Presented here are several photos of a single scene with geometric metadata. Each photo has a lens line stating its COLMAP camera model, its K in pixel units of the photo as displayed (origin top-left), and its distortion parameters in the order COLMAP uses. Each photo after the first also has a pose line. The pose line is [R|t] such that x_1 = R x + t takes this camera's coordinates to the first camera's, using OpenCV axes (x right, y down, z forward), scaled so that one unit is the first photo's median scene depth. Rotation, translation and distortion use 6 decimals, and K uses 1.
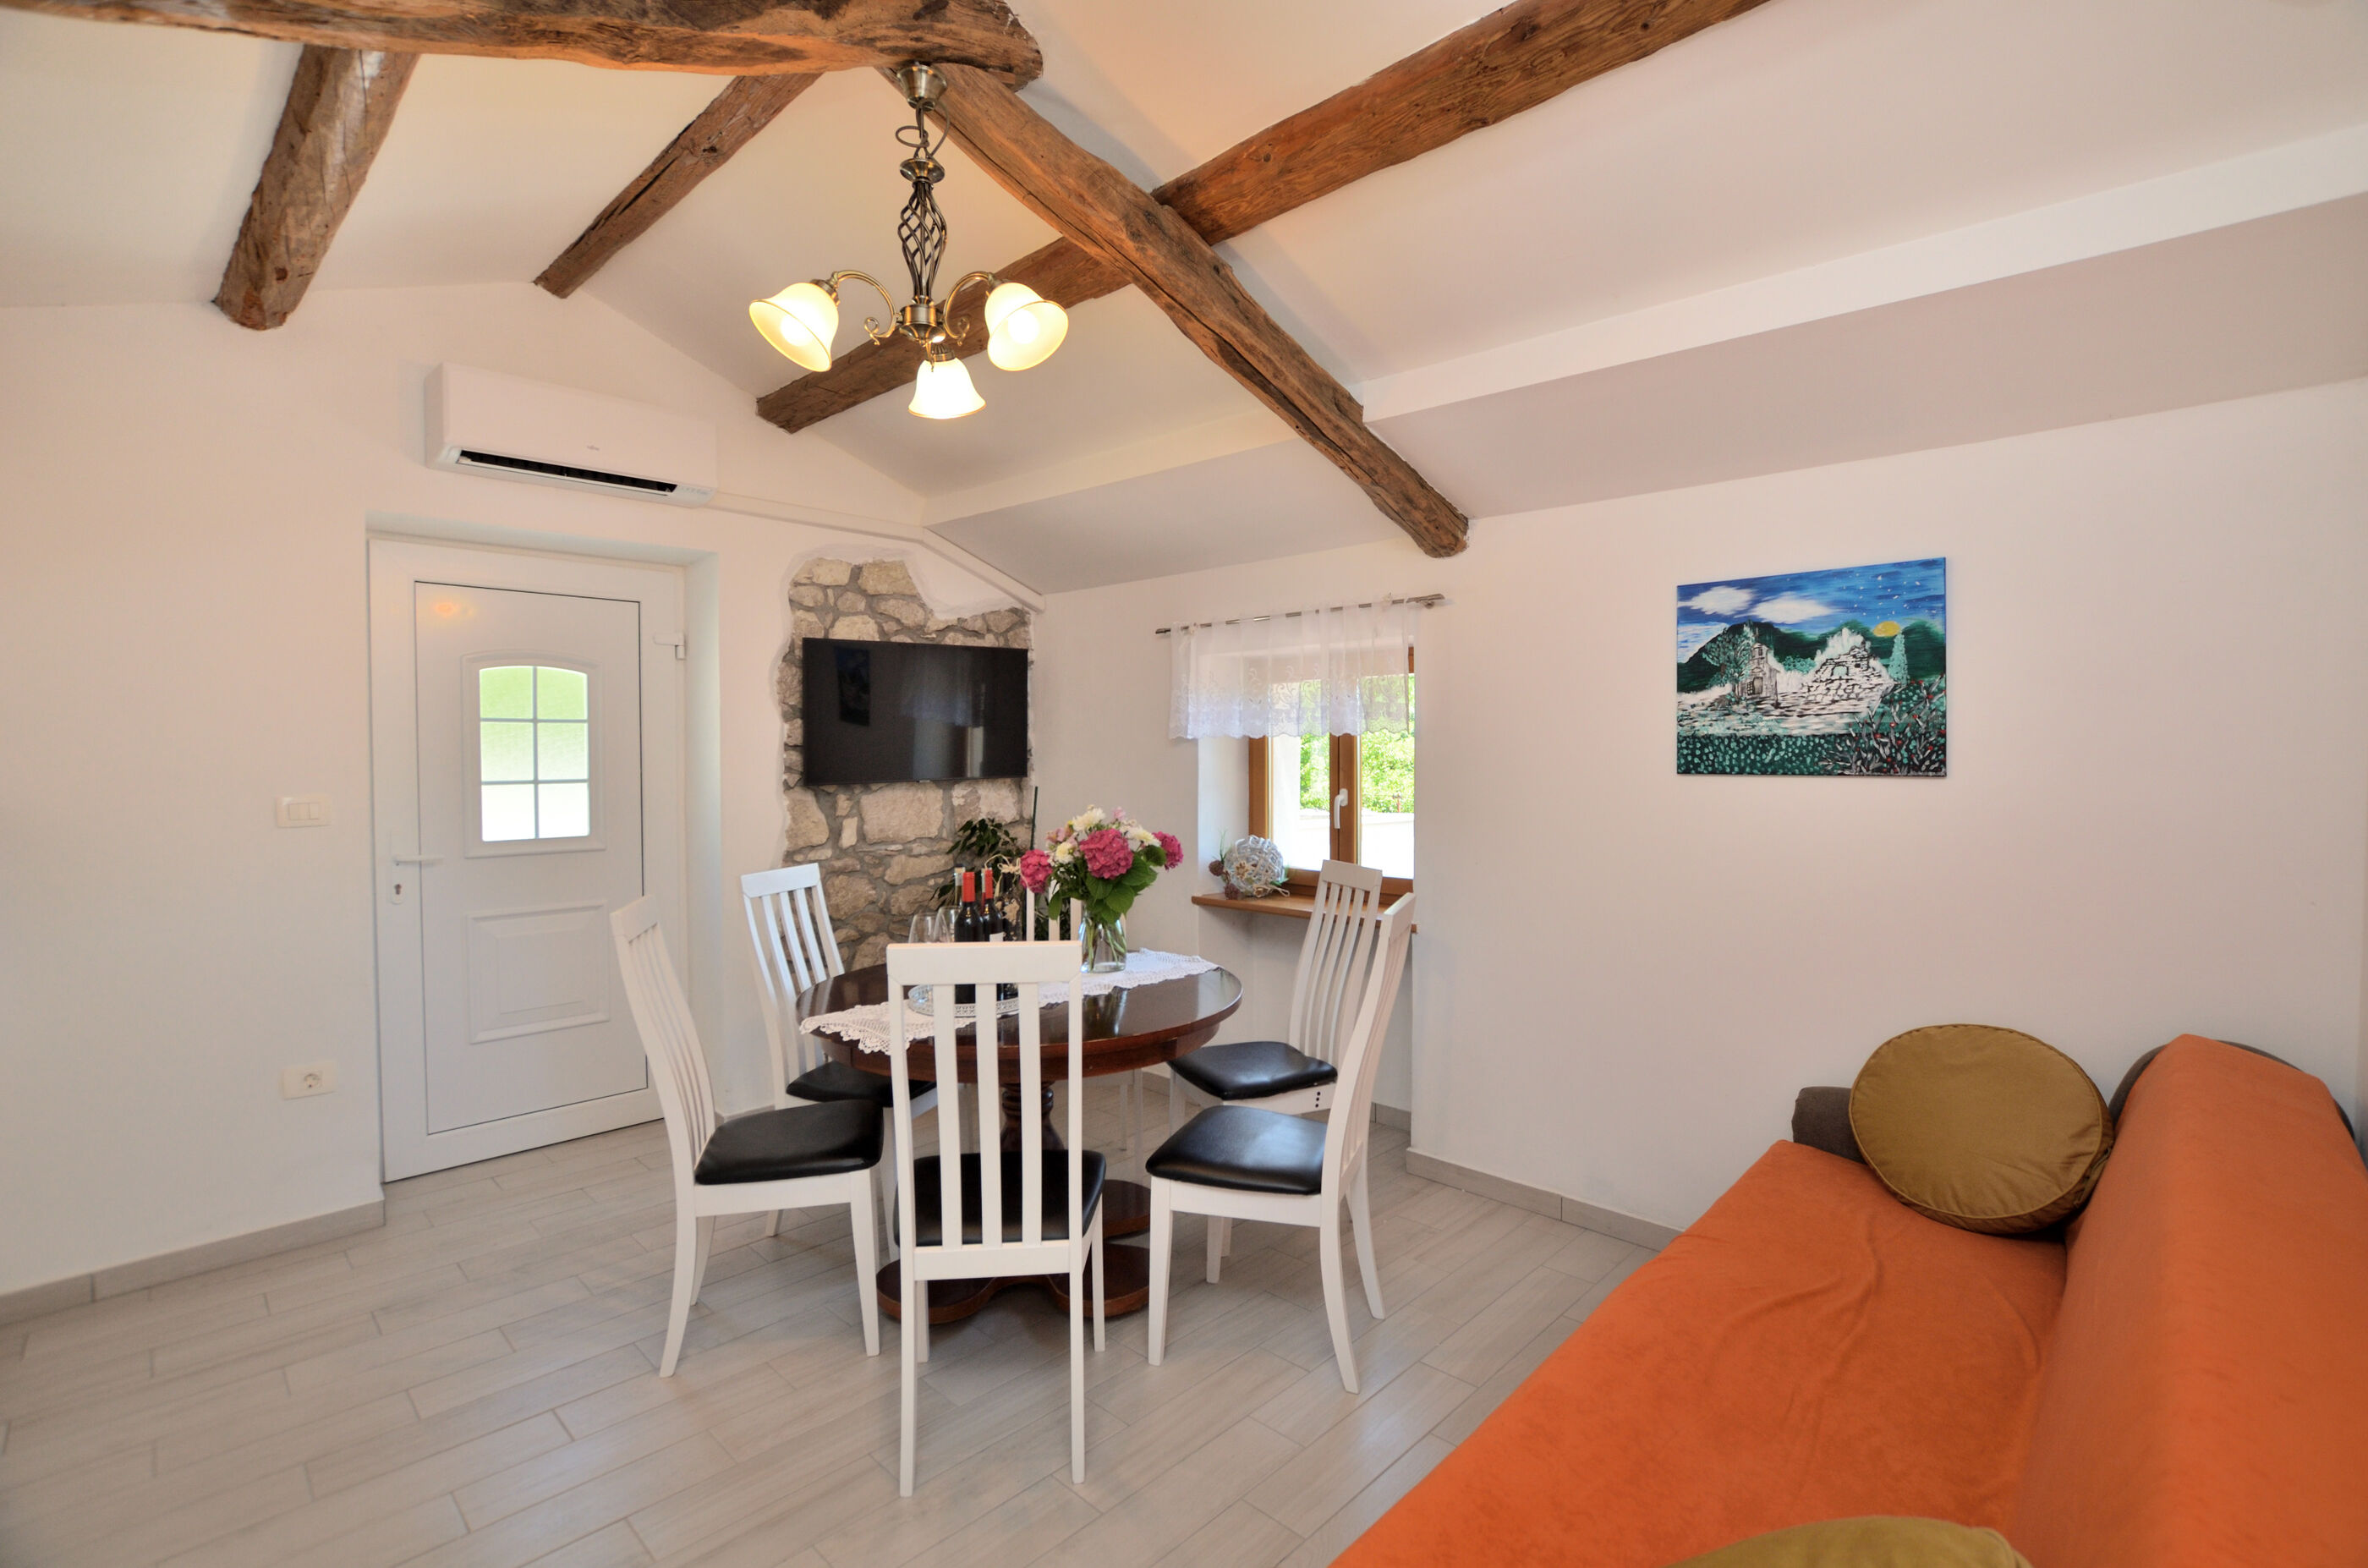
lens RADIAL K [[1045.6, 0, 1201.2], [0, 1045.6, 779.5], [0, 0, 1]] dist [-0.027526, 0.000095]
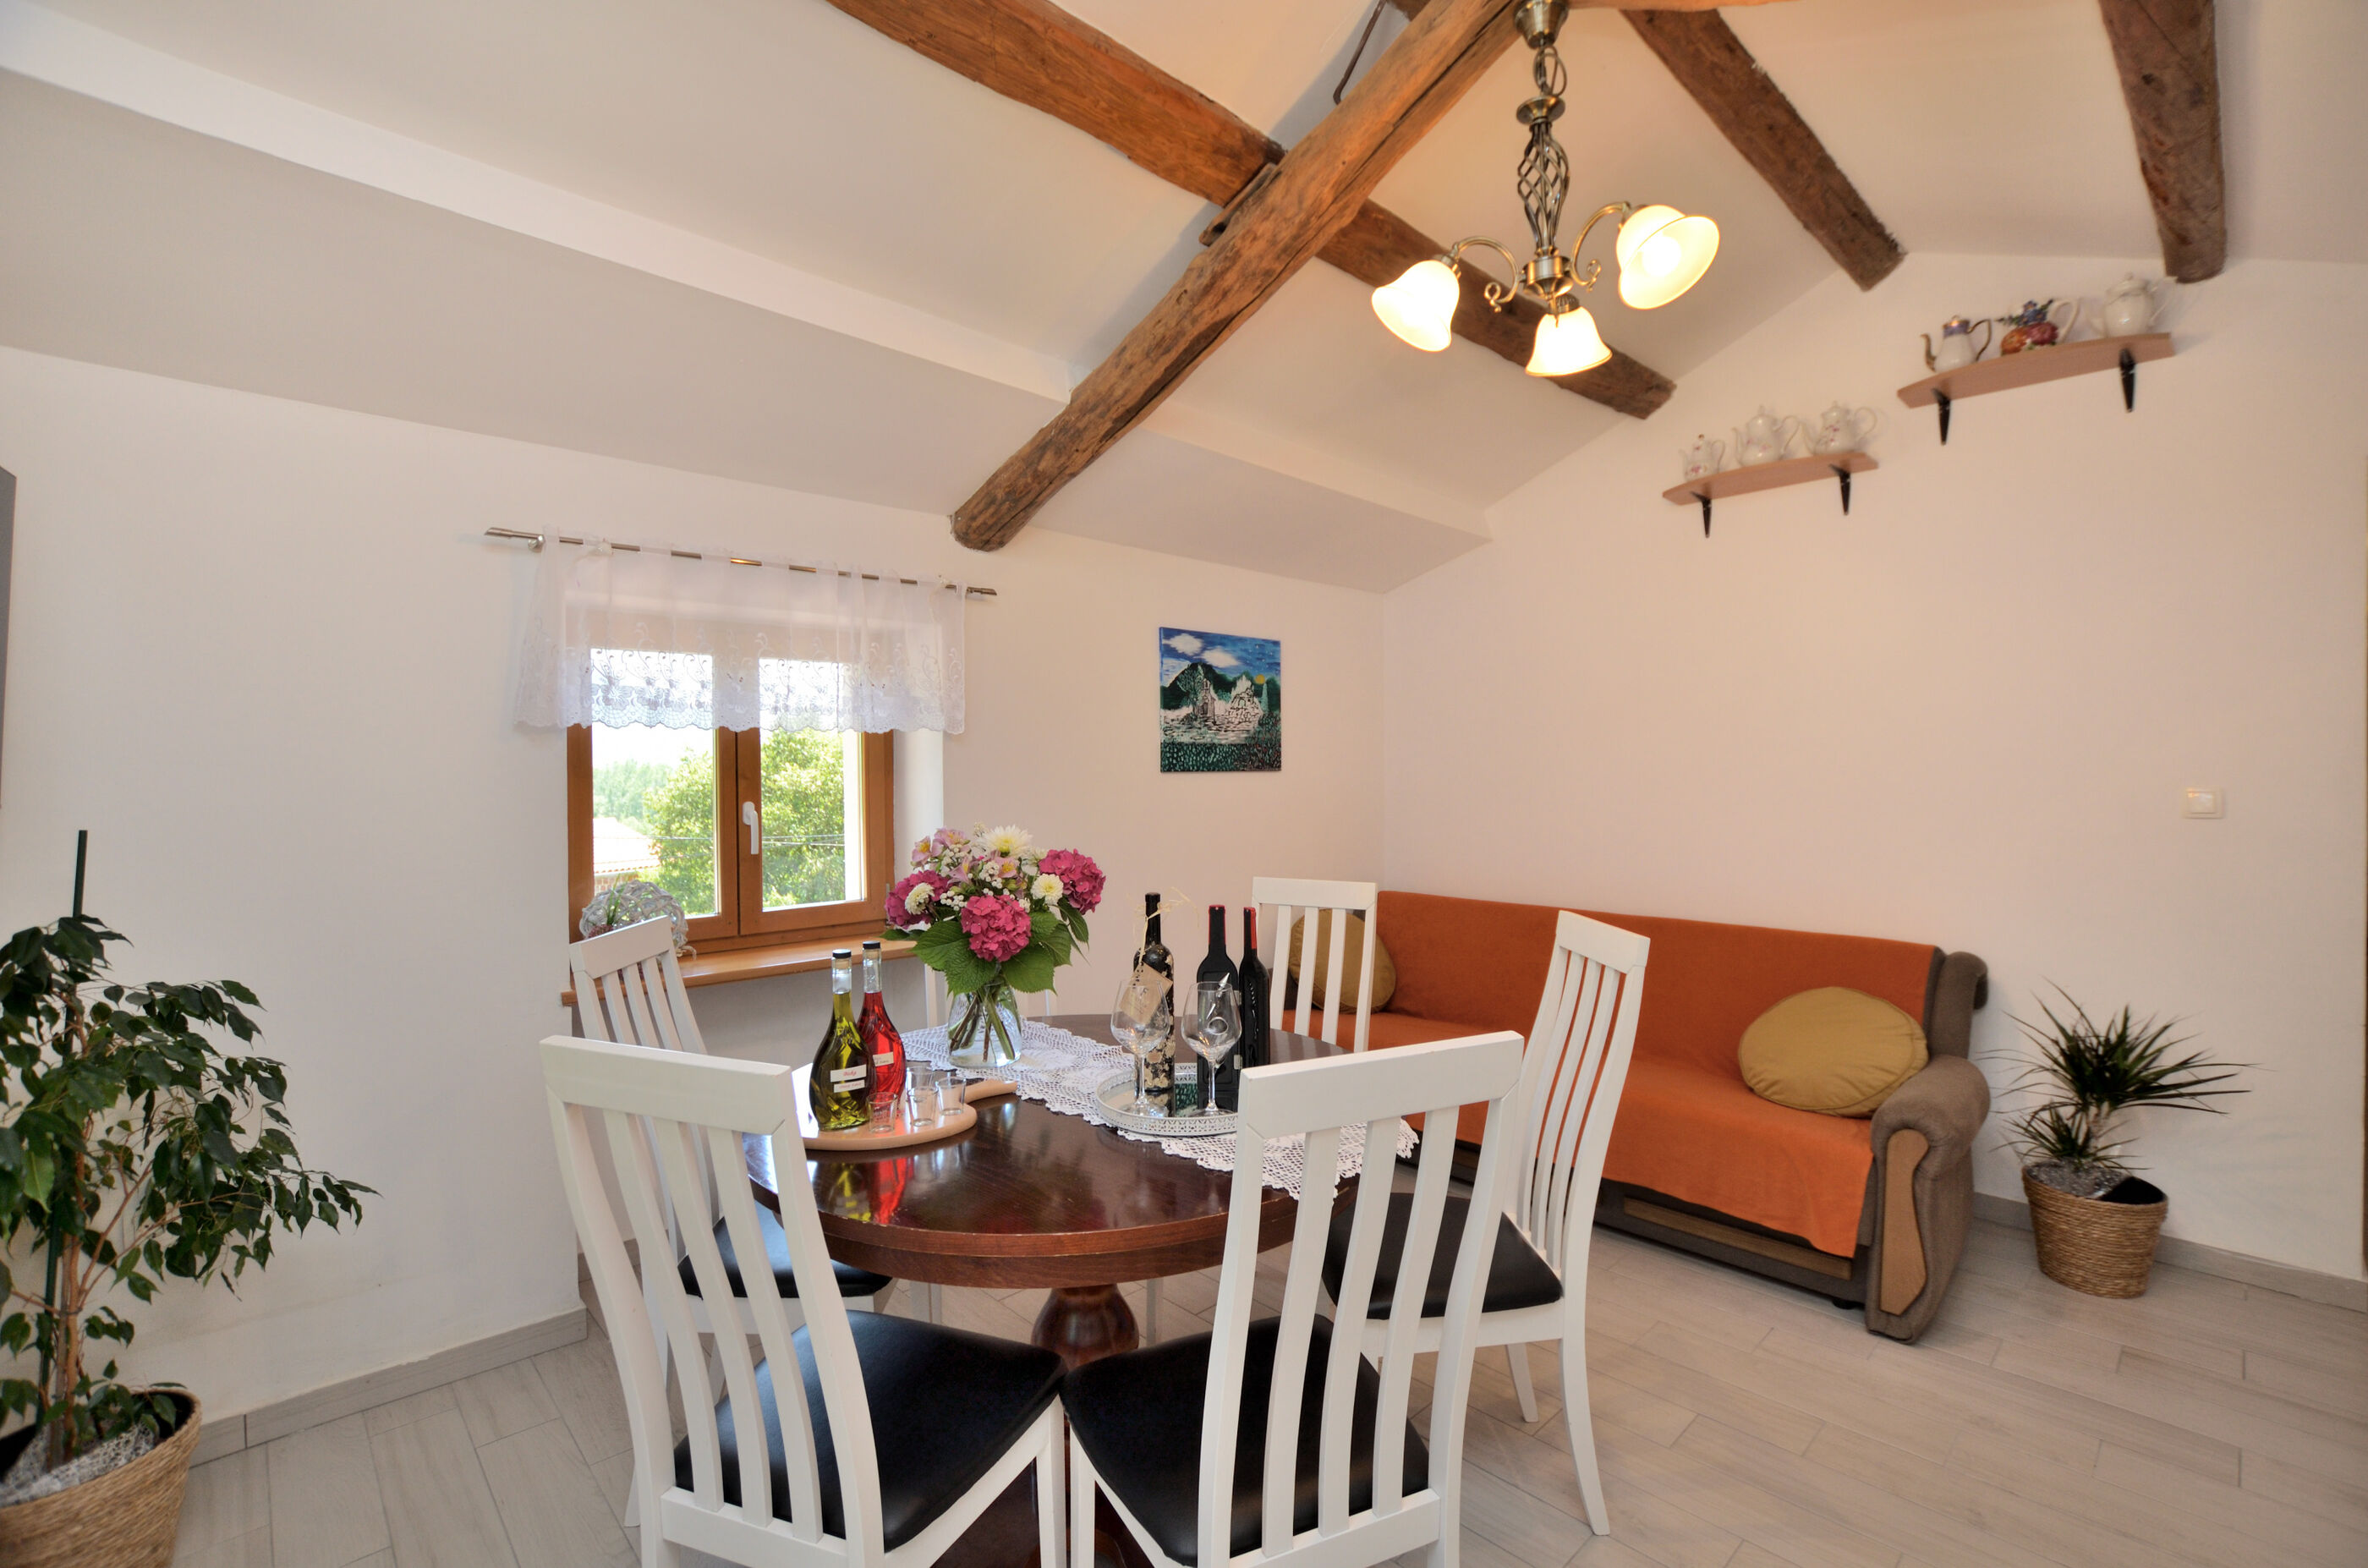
lens RADIAL K [[1045.6, 0, 1201.2], [0, 1045.6, 779.5], [0, 0, 1]] dist [-0.027526, 0.000095]
pose [[0.065895, -0.000071, 0.997827, -0.850546], [0.036443, 0.999333, -0.002335, 0.009343], [-0.997161, 0.036518, 0.065854, 0.874612]]
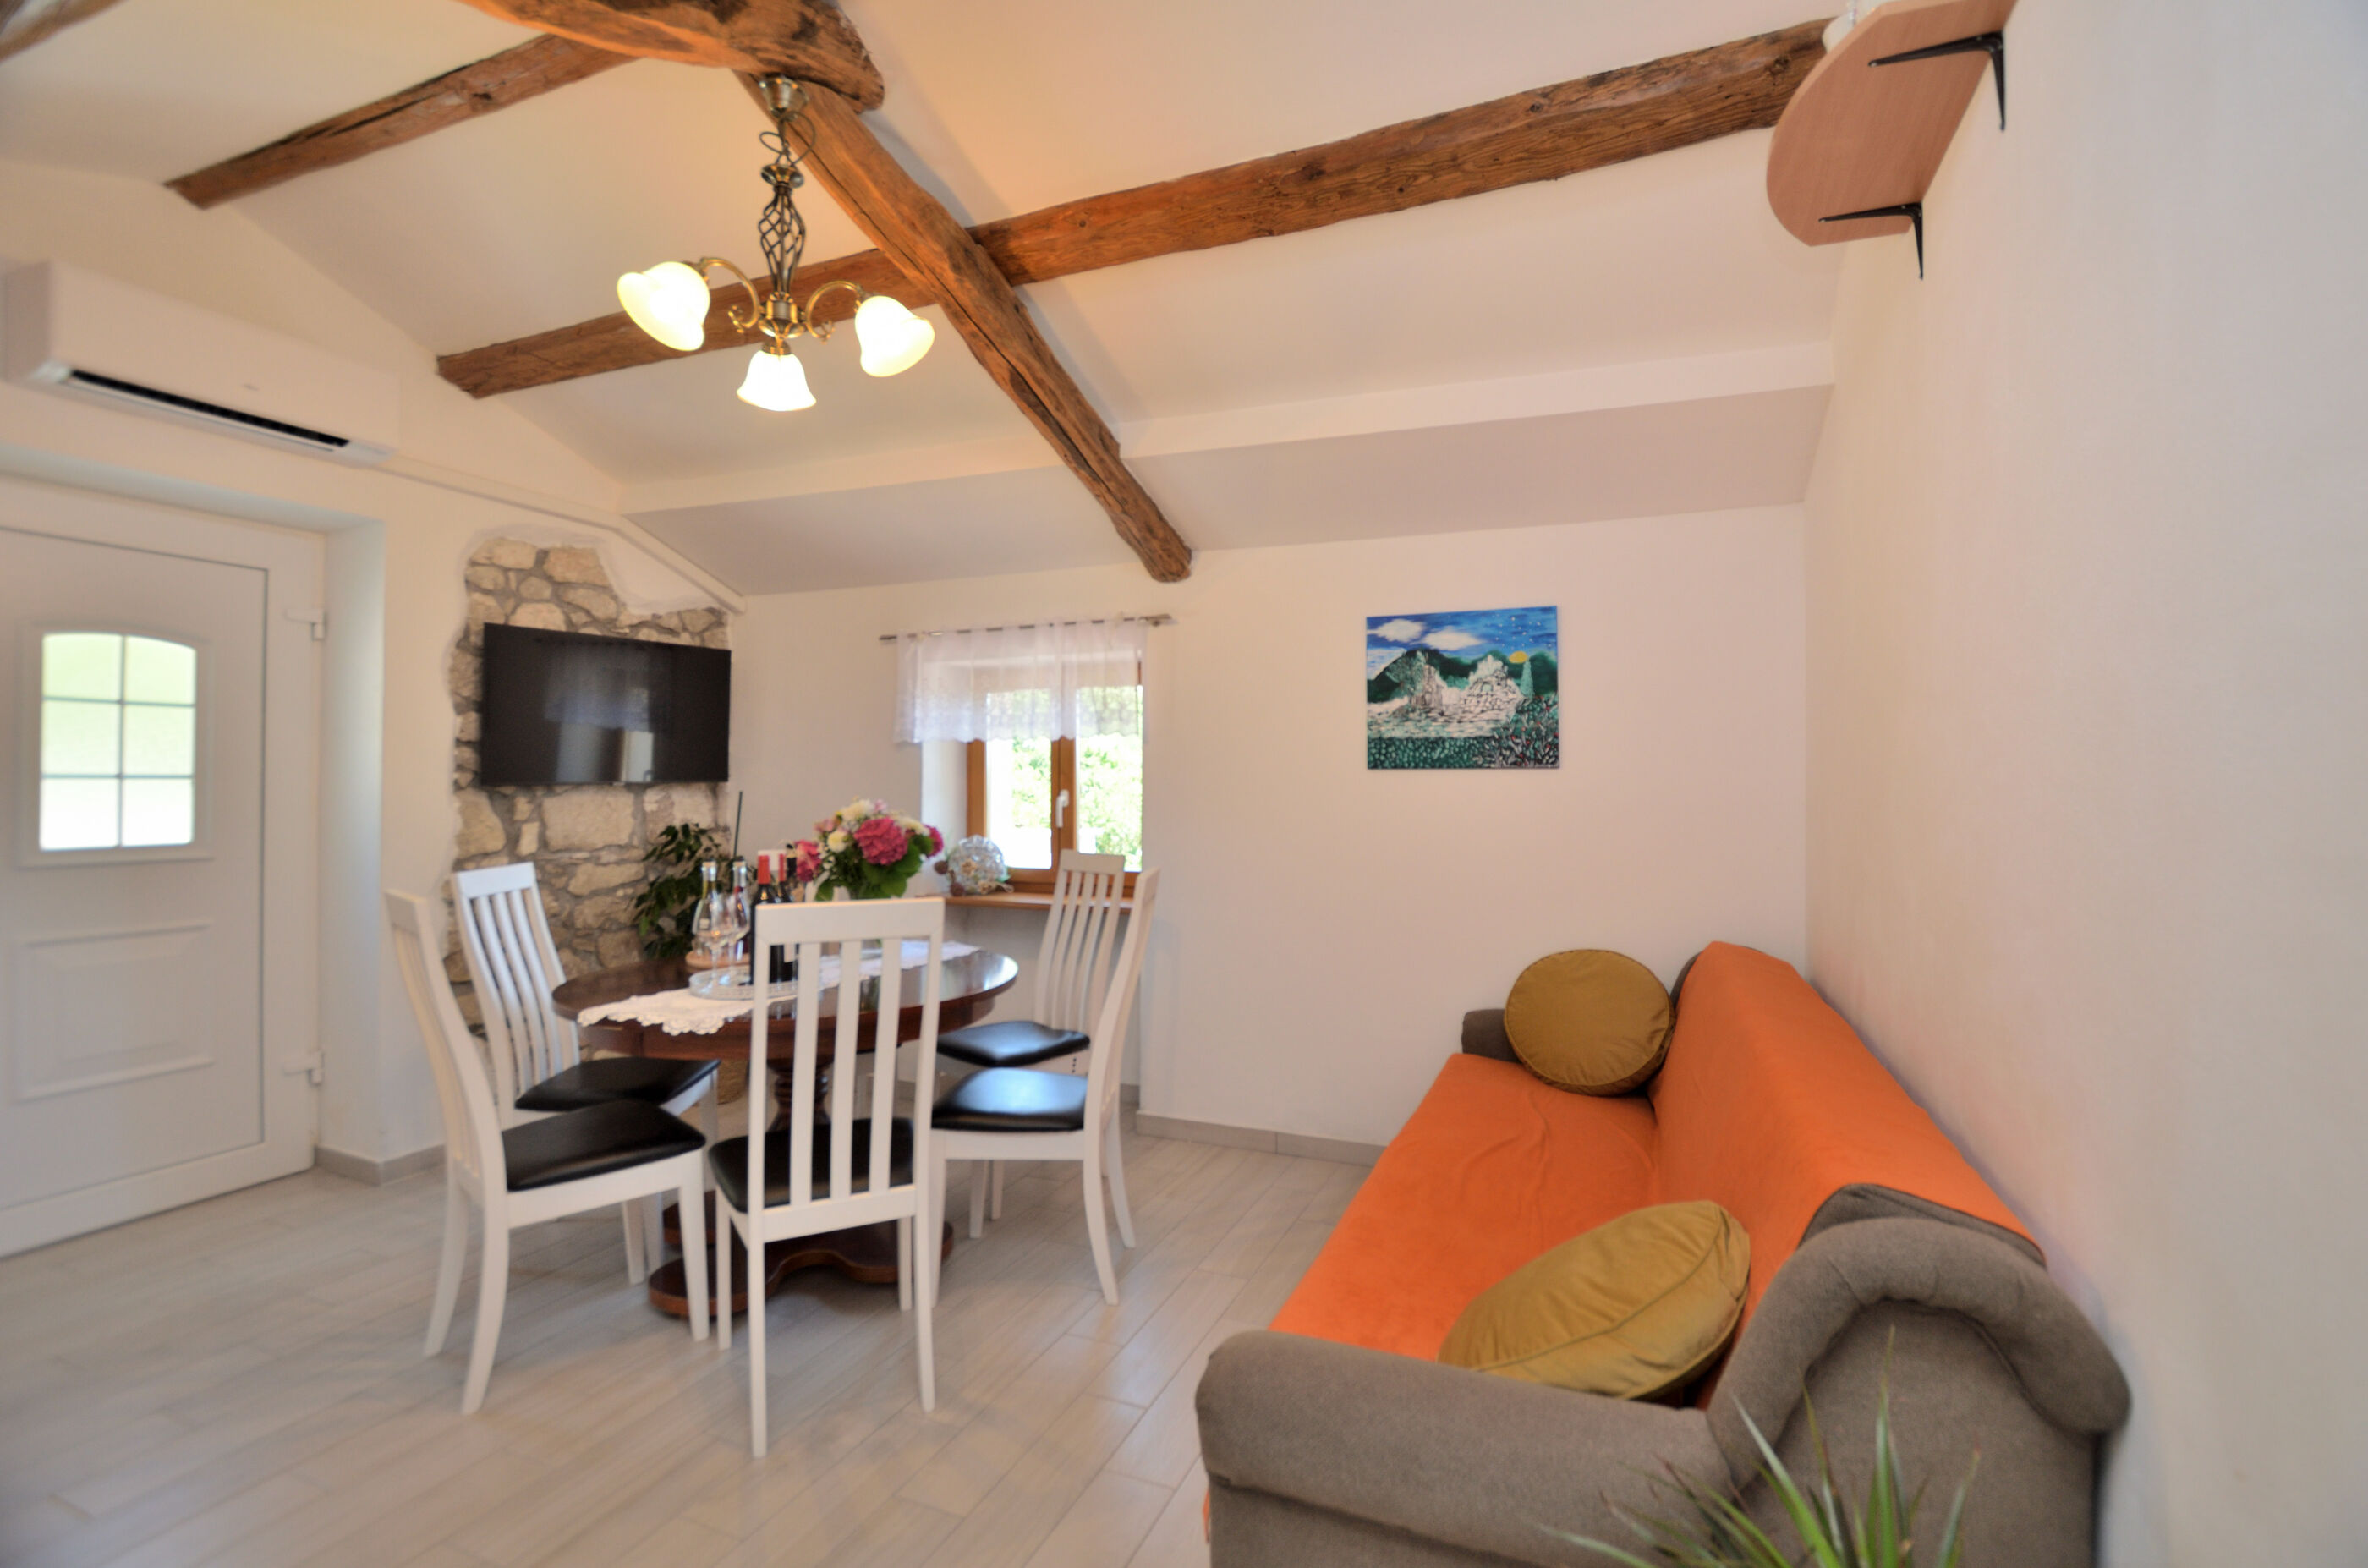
lens RADIAL K [[1039.8, 0, 1201.0], [0, 1039.8, 775.9], [0, 0, 1]] dist [-0.026460, -0.000012]
pose [[0.932817, 0.007678, 0.360268, -0.172952], [0.004809, 0.999419, -0.033751, 0.044120], [-0.360317, 0.033216, 0.932238, -0.080222]]
